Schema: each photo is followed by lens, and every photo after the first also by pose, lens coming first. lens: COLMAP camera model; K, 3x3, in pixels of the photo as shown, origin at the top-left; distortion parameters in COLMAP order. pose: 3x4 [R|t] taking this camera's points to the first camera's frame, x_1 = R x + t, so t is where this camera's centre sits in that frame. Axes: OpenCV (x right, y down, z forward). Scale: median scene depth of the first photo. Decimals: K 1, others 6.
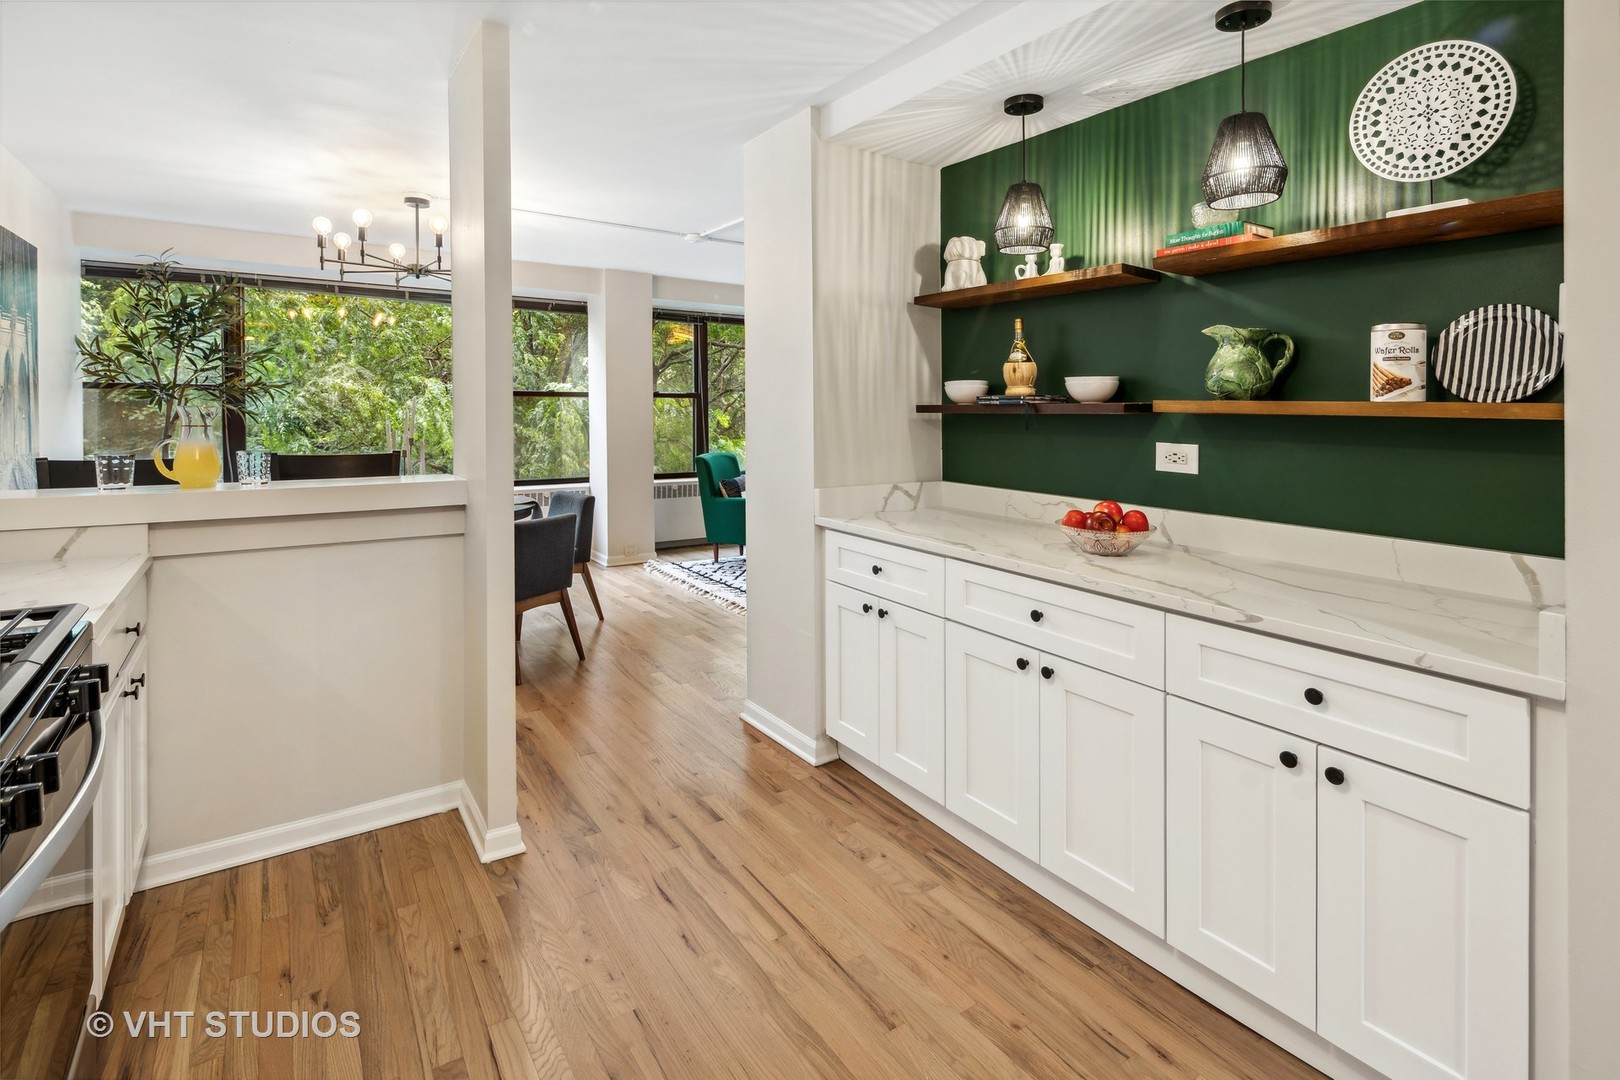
lens RADIAL K [[772.1, 0, 810.2], [0, 772.1, 412.0], [0, 0, 1]] dist [-0.000500, -0.000636]
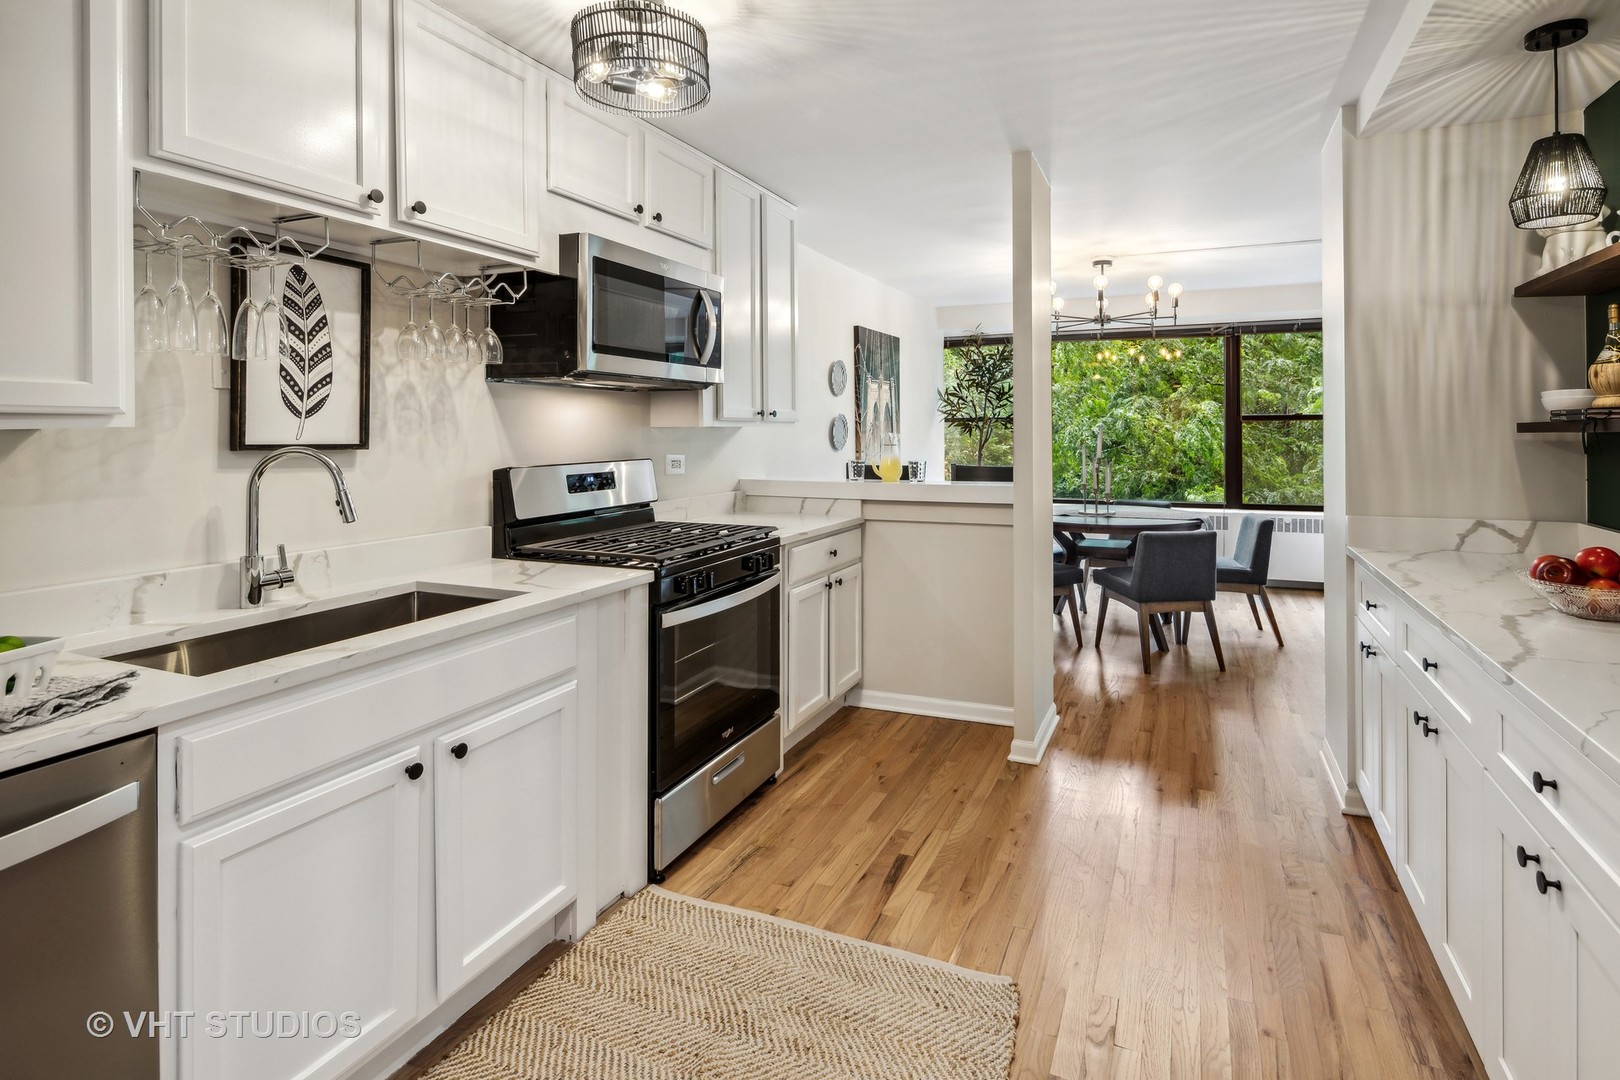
lens RADIAL K [[801.8, 0, 882.1], [0, 801.8, 431.3], [0, 0, 1]] dist [0.000310, -0.000339]
pose [[0.578173, -0.011508, -0.815833, 0.446210], [0.004553, 0.999930, -0.010878, 0.005550], [0.815901, 0.002575, 0.578185, -0.015313]]
